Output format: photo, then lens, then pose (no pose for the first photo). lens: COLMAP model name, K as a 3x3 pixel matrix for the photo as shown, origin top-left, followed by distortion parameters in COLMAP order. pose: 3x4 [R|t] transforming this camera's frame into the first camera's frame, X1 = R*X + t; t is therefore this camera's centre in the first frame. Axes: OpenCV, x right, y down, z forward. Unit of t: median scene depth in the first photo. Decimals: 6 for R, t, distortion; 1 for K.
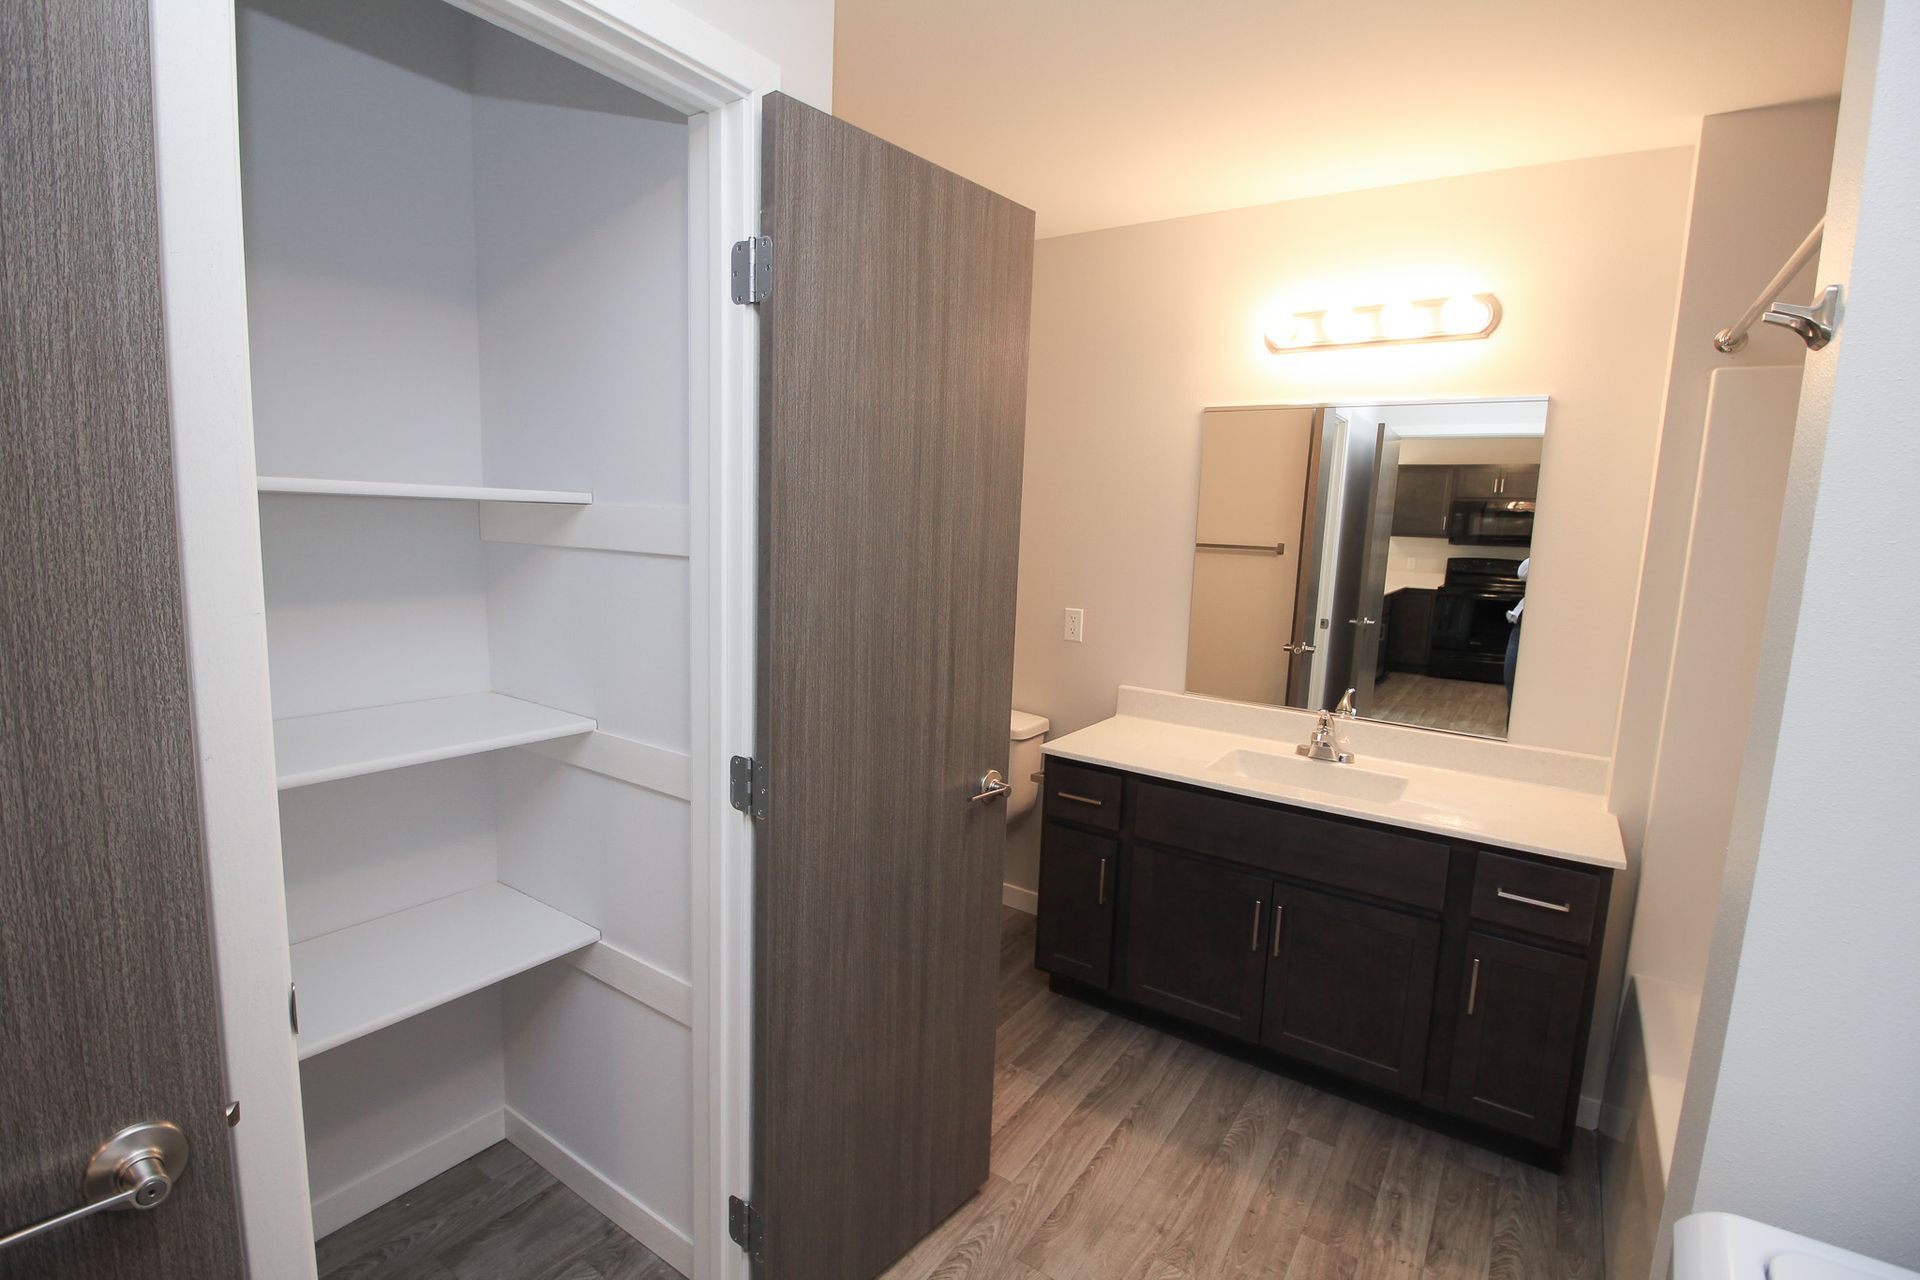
lens RADIAL K [[864.5, 0, 949.6], [0, 864.5, 674.2], [0, 0, 1]] dist [-0.007408, -0.000012]
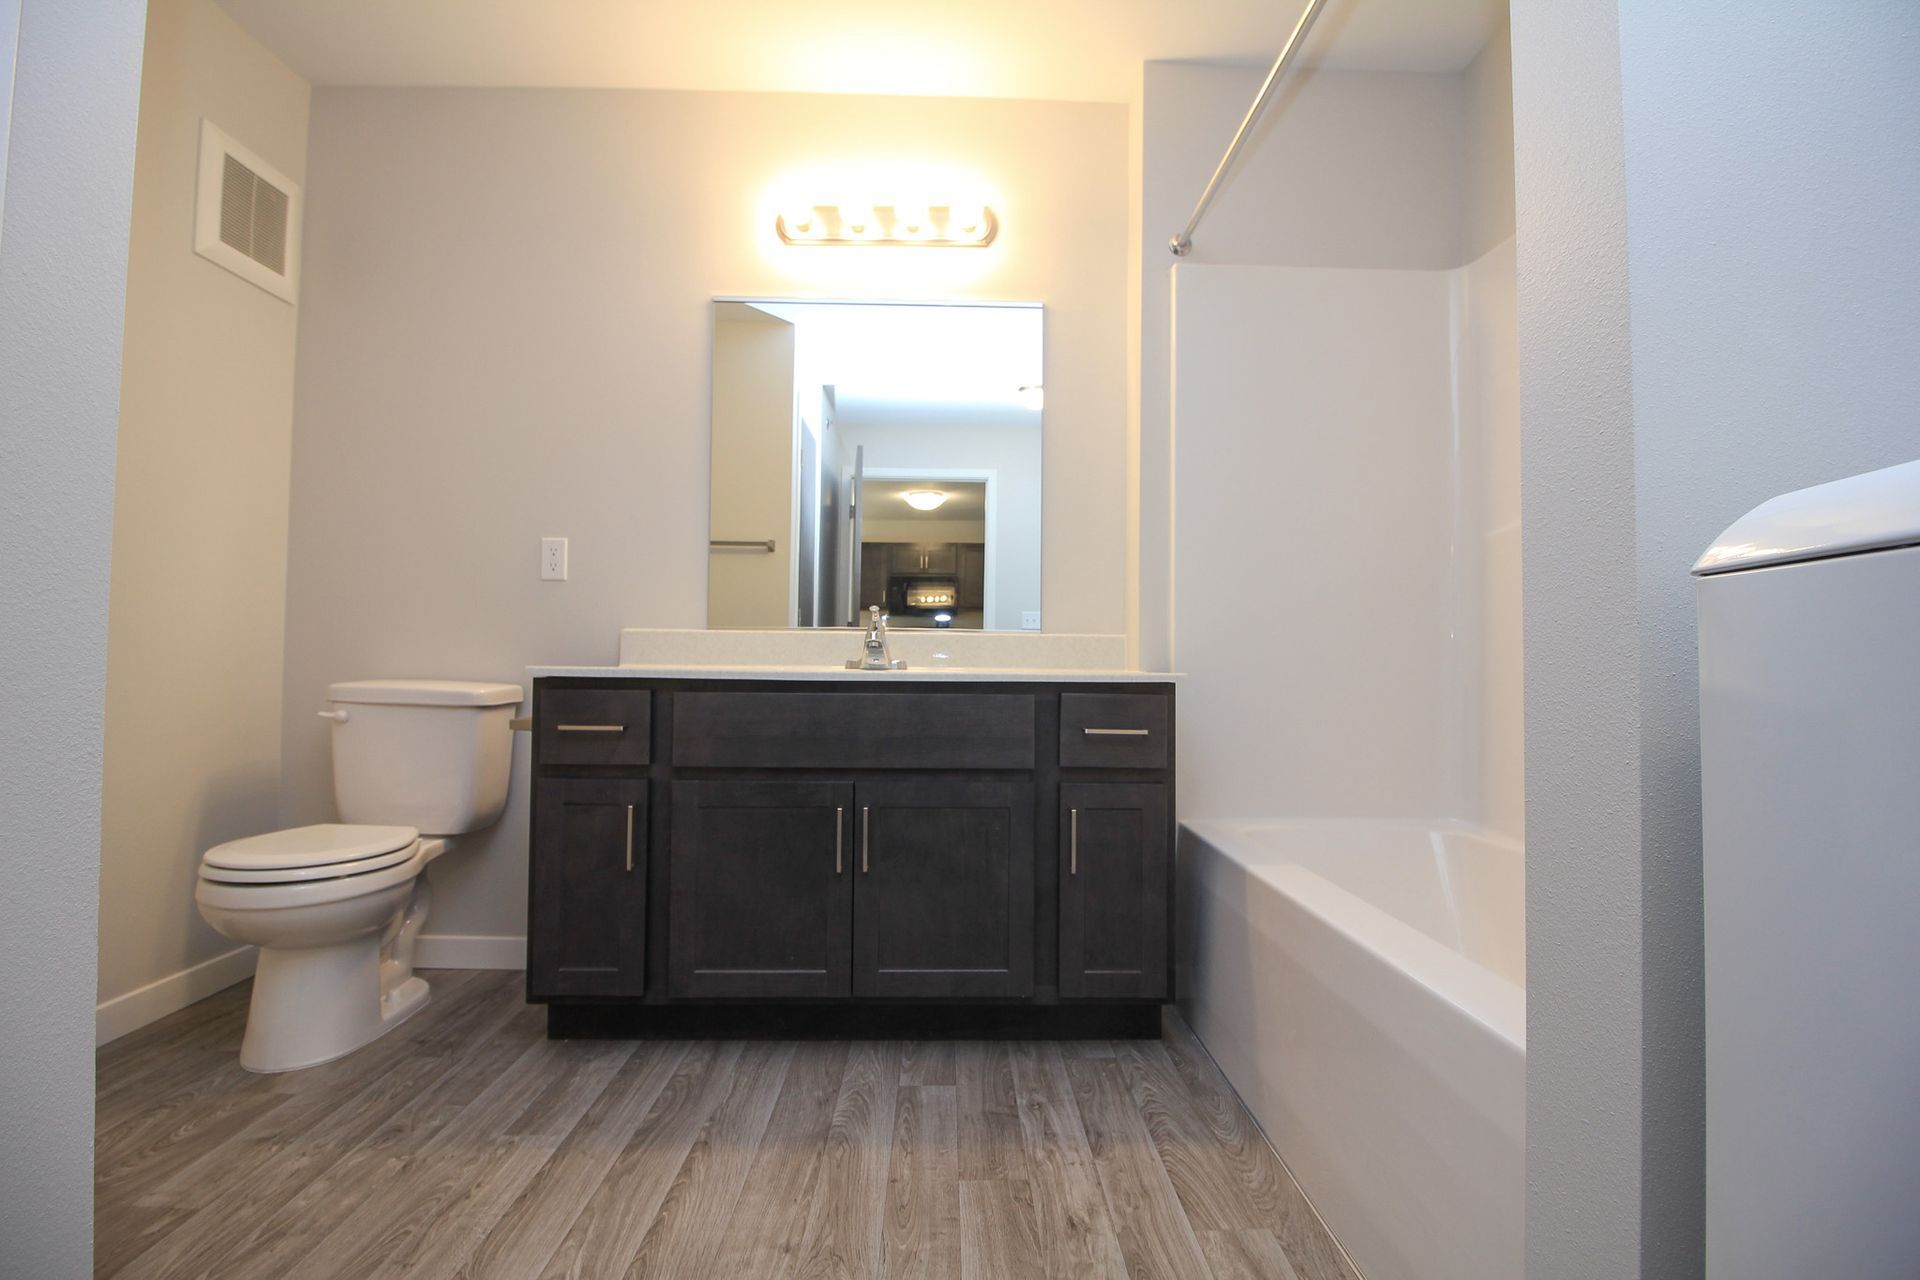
lens RADIAL K [[905.3, 0, 962.6], [0, 905.3, 629.4], [0, 0, 1]] dist [0.008842, -0.000264]
pose [[0.820009, -0.010988, 0.572246, -0.038330], [0.097944, 0.987762, -0.121383, 0.230919], [-0.563909, 0.155583, 0.811049, 0.233982]]
